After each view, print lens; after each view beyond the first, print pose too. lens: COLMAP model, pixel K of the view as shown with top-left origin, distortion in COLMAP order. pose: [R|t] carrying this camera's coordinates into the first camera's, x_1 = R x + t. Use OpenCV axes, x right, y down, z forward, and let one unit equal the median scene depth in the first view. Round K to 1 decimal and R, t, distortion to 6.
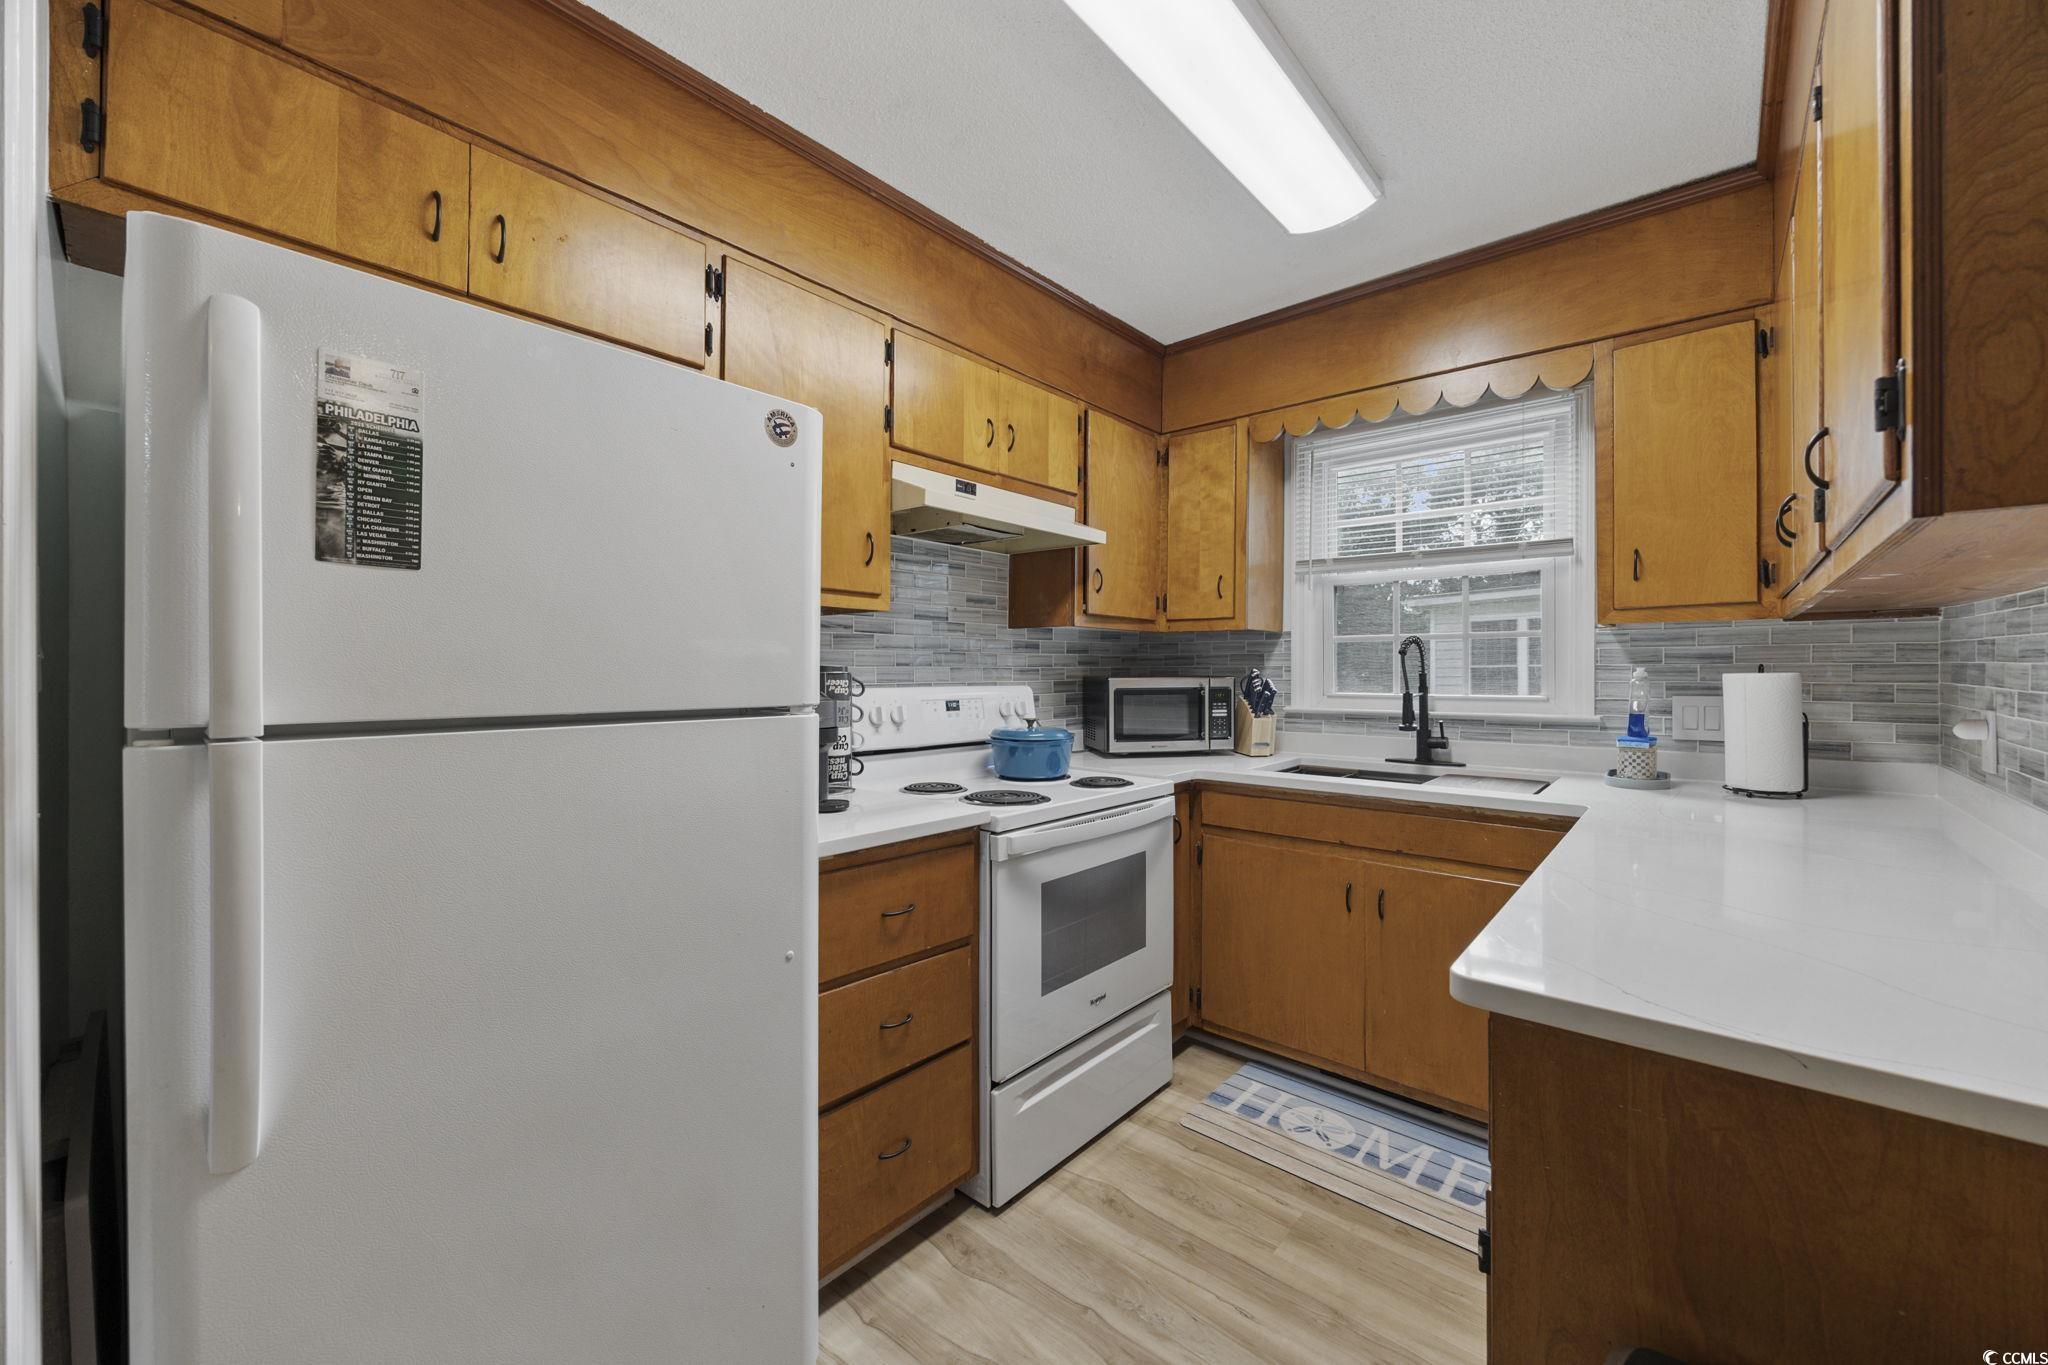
lens RADIAL K [[797.1, 0, 1024.3], [0, 797.1, 672.2], [0, 0, 1]] dist [0.004894, 0.000314]
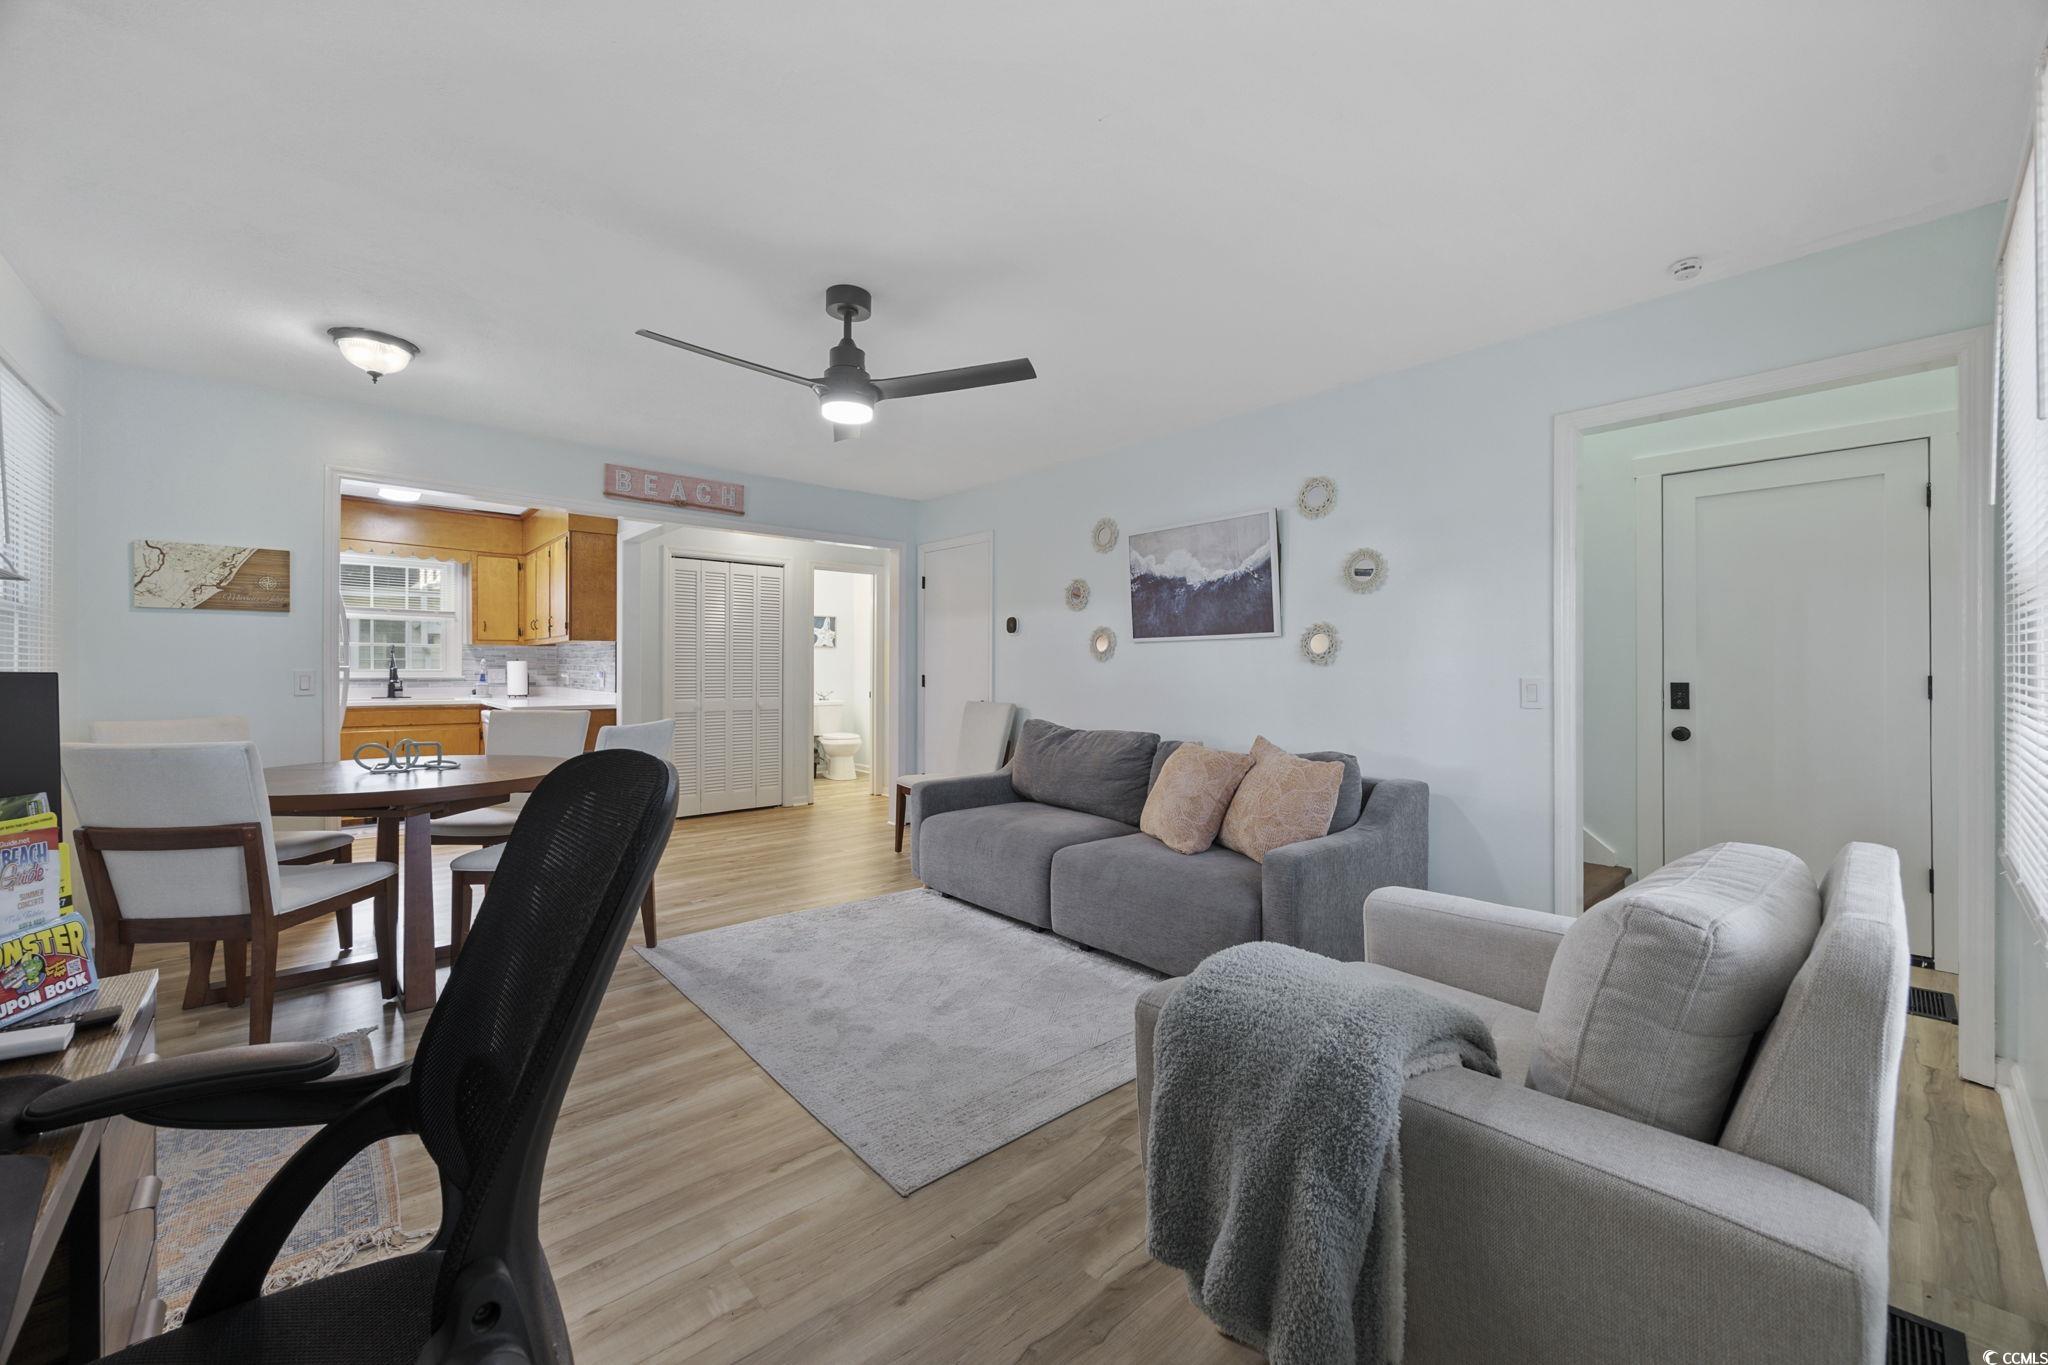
lens RADIAL K [[797.1, 0, 1038.8], [0, 797.1, 663.6], [0, 0, 1]] dist [0.004894, 0.000314]
pose [[0.131732, 0.010187, 0.991233, -1.620316], [-0.004981, 0.999941, -0.009614, 0.024003], [-0.991273, -0.003671, 0.131775, -1.236816]]
